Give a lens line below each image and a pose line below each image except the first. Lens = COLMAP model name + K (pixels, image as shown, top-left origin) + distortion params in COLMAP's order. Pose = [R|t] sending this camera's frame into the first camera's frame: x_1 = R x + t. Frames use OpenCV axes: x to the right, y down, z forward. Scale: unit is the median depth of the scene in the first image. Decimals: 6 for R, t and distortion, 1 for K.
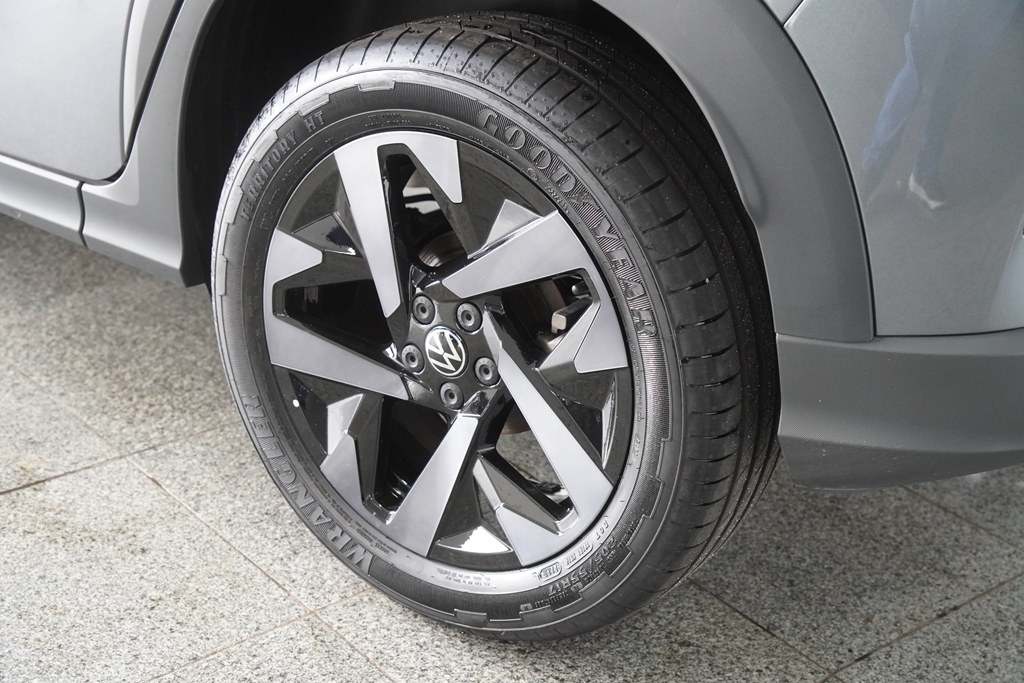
lens RADIAL K [[1691.0, 0, 512.0], [0, 1691.0, 341.5], [0, 0, 1]] dist [0.301252, 0.216623]
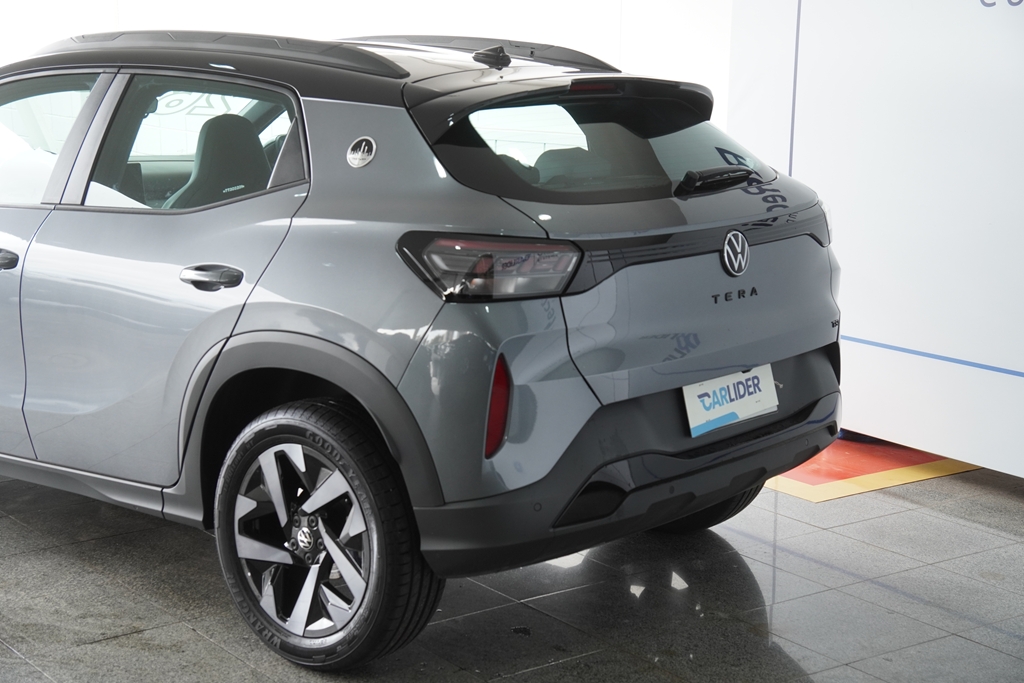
lens RADIAL K [[1691.0, 0, 512.0], [0, 1691.0, 341.5], [0, 0, 1]] dist [0.301252, 0.216623]
pose [[0.993151, -0.064508, -0.097413, 0.479163], [0.036479, 0.963288, -0.265982, 0.371589], [0.110995, 0.260607, 0.959043, -1.263702]]
